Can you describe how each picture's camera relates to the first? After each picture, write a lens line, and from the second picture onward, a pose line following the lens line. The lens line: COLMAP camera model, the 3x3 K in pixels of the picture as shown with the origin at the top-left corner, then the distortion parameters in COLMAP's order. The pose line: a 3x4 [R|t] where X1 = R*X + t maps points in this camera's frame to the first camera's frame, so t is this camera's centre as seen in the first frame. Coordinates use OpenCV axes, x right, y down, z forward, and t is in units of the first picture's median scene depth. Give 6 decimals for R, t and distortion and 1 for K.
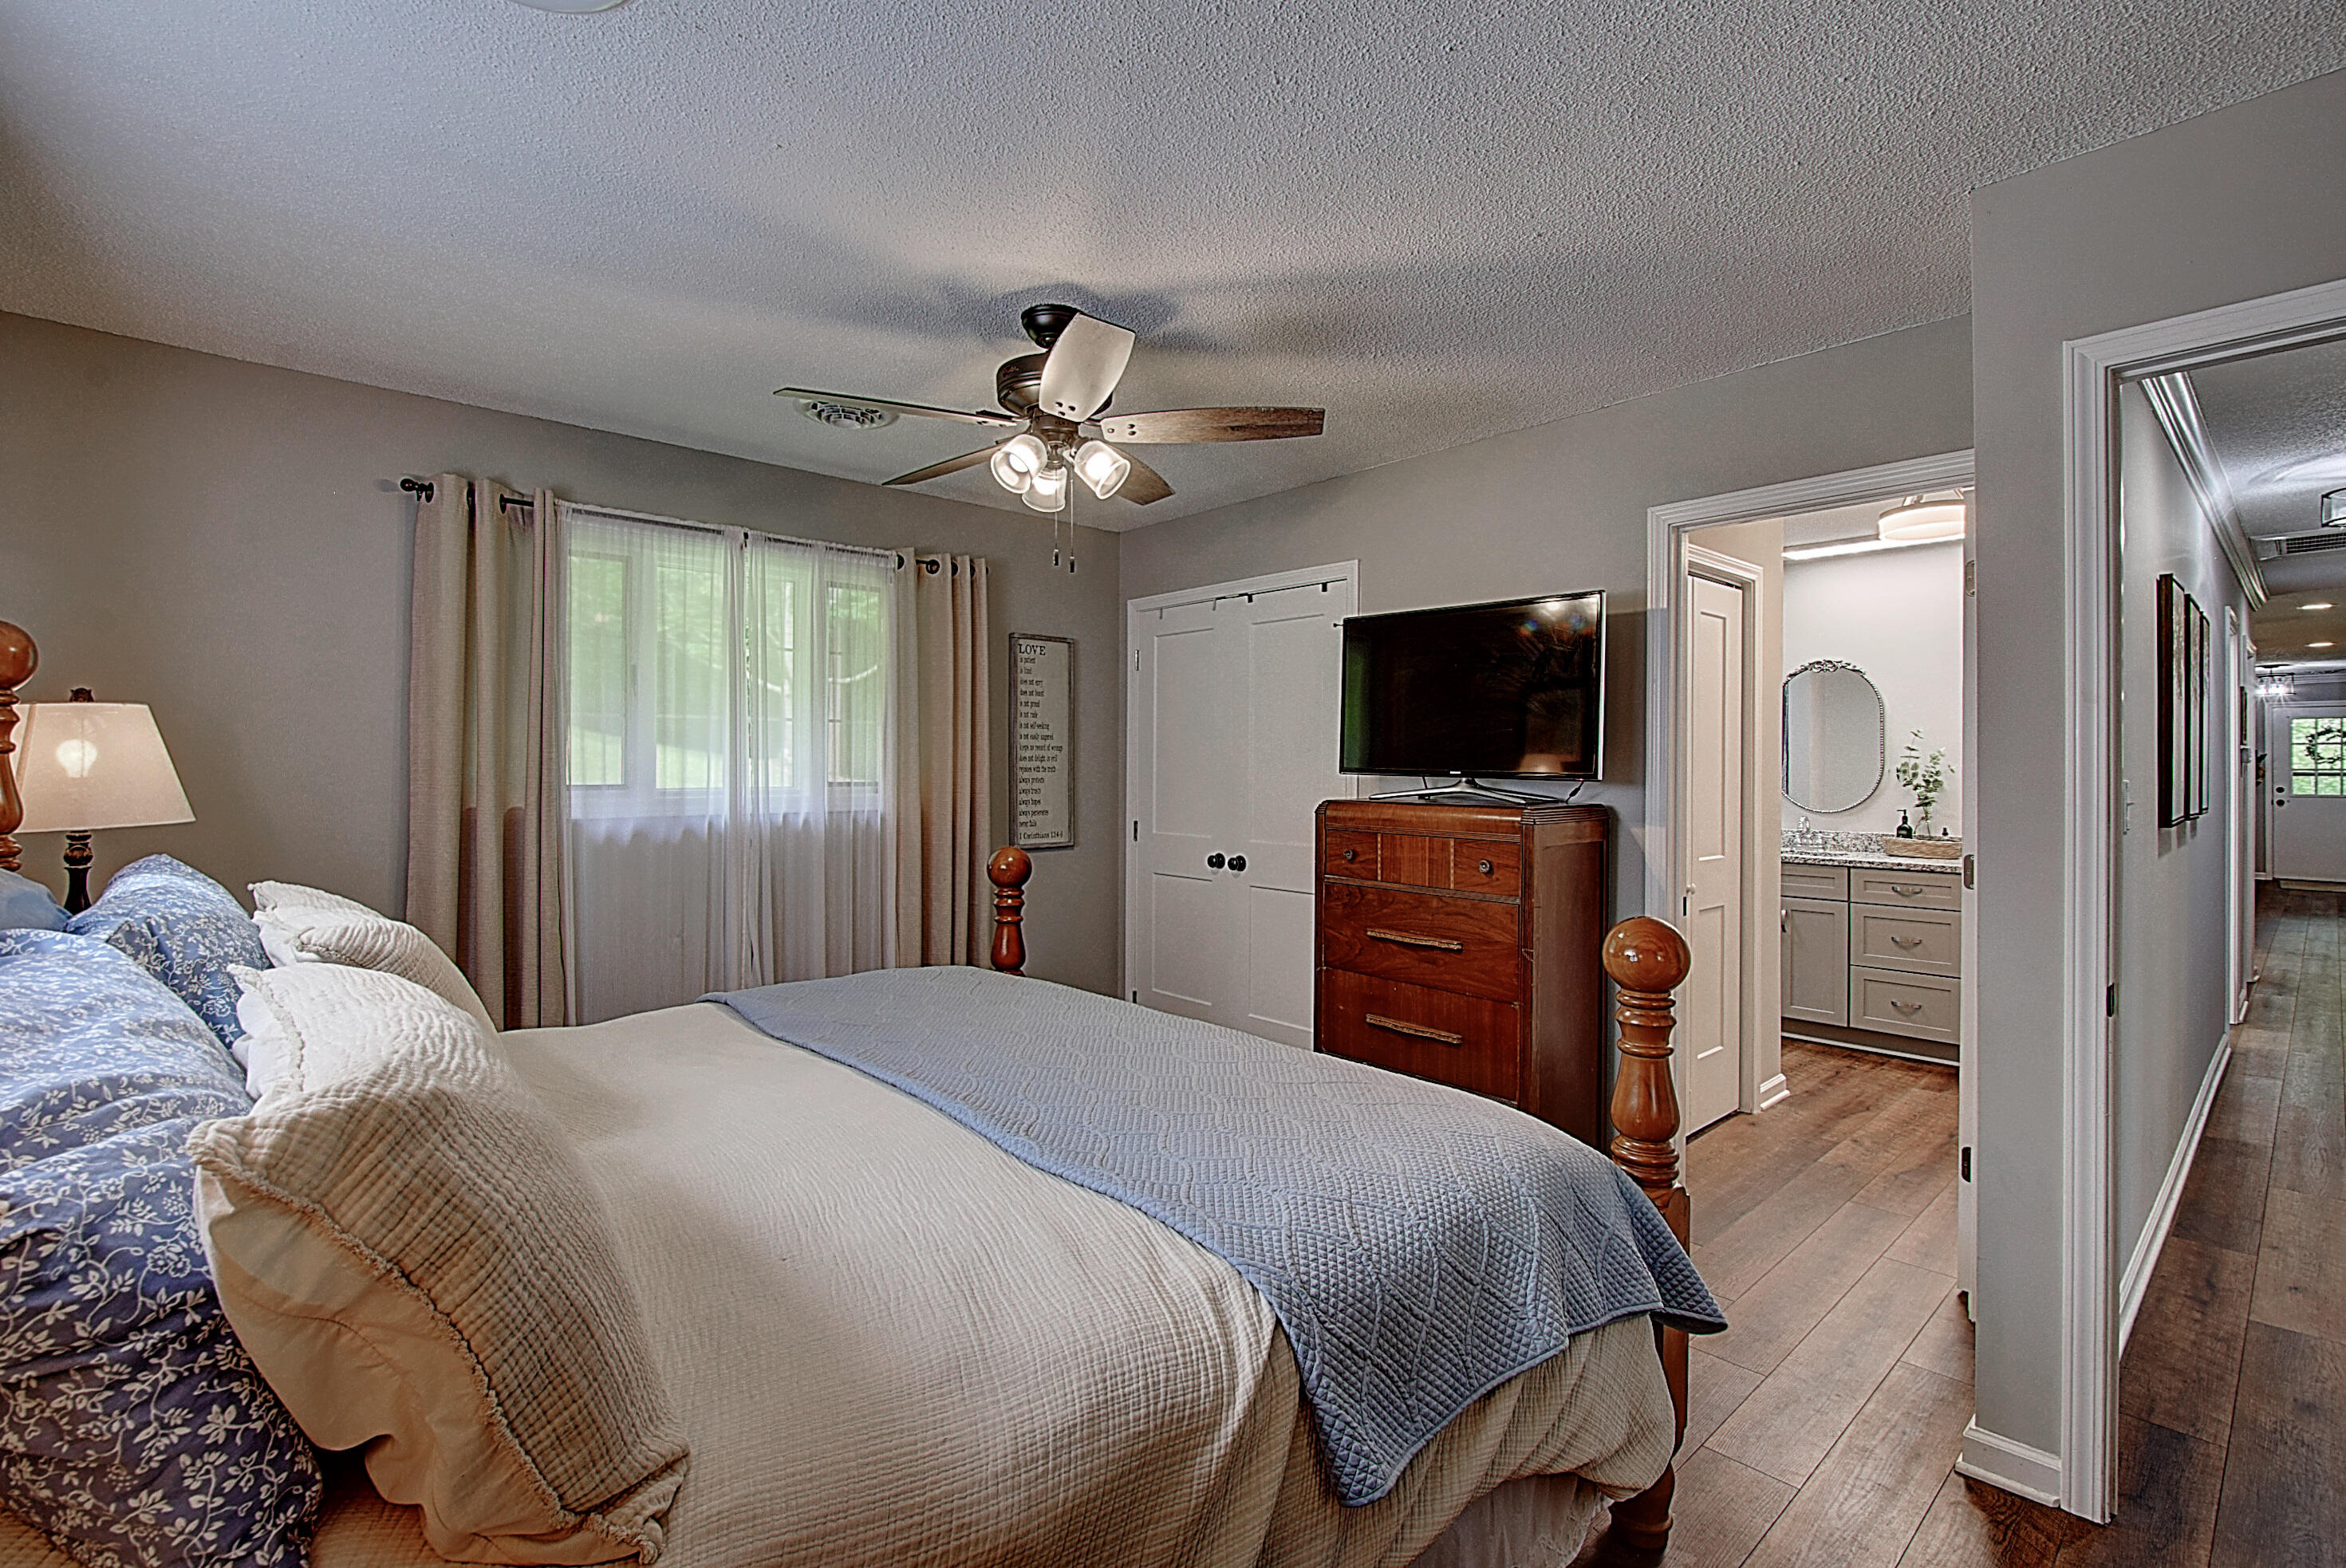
lens RADIAL K [[1028.9, 0, 1151.7], [0, 1028.9, 786.2], [0, 0, 1]] dist [-0.011189, -0.002575]
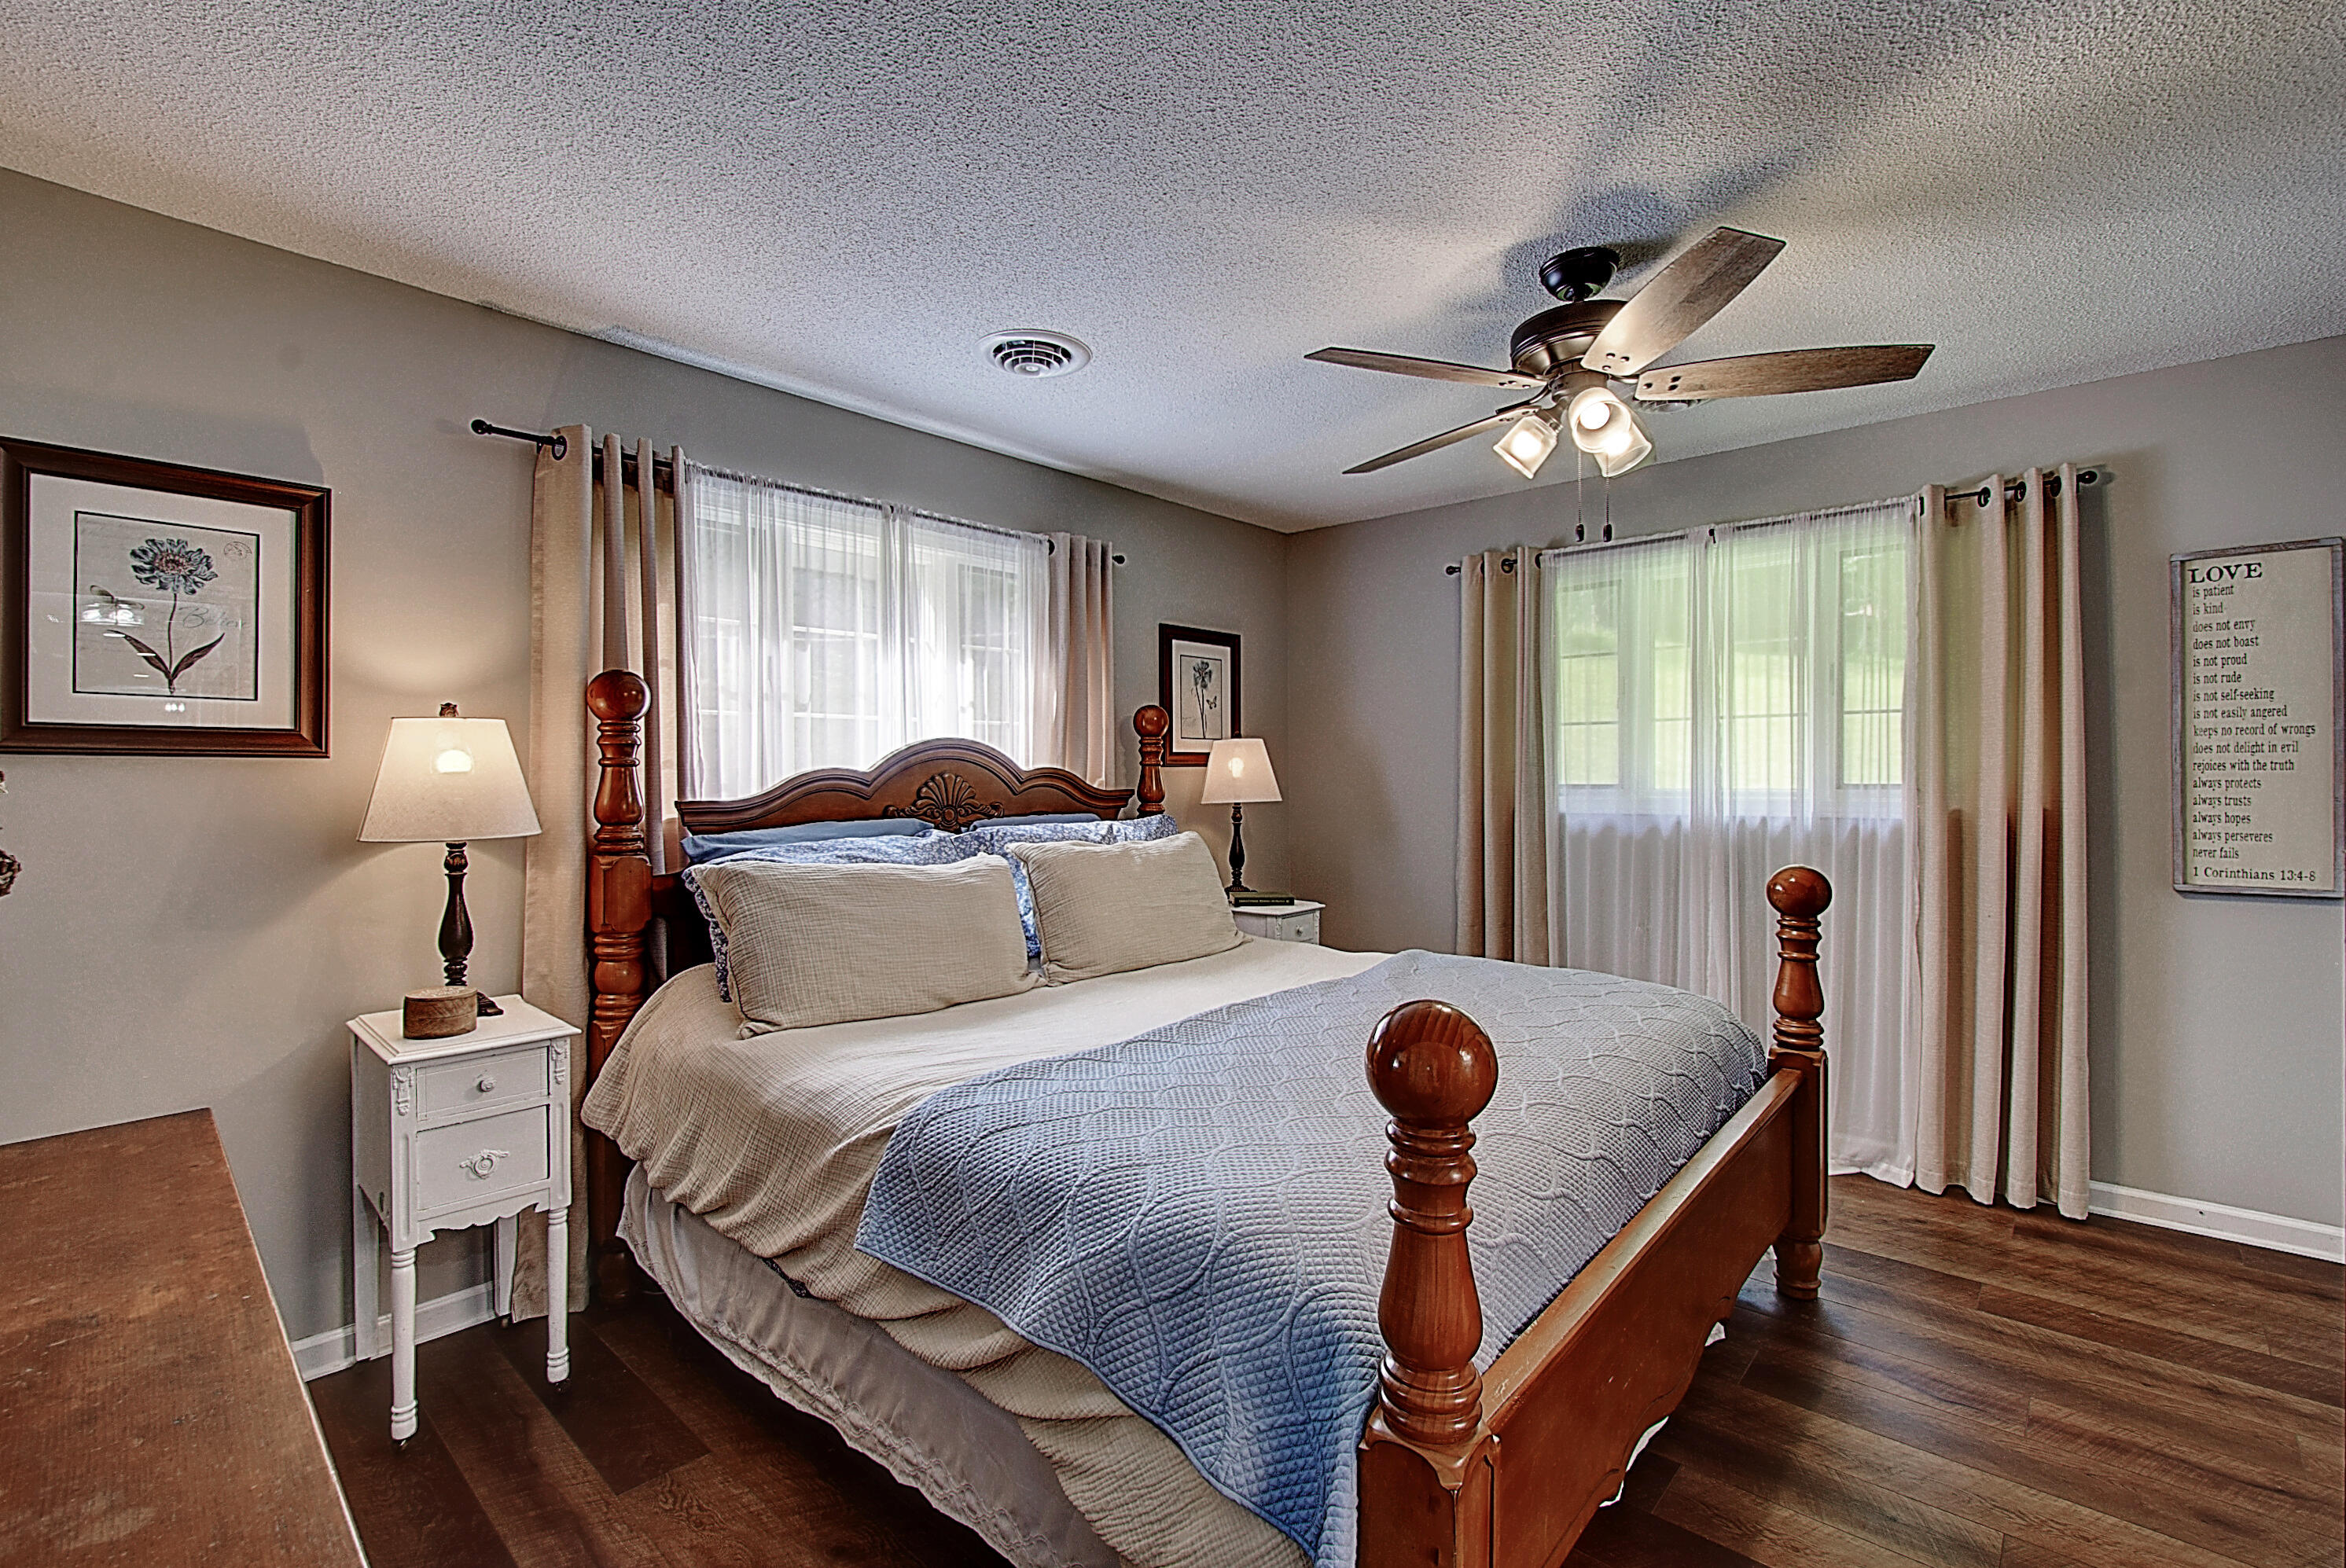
lens RADIAL K [[1028.8, 0, 1177.6], [0, 1028.8, 787.3], [0, 0, 1]] dist [-0.011189, -0.002575]
pose [[0.121403, 0.008411, -0.992568, 0.452783], [-0.012300, 0.999900, 0.006969, -0.000050], [0.992527, 0.011362, 0.121494, 0.327440]]
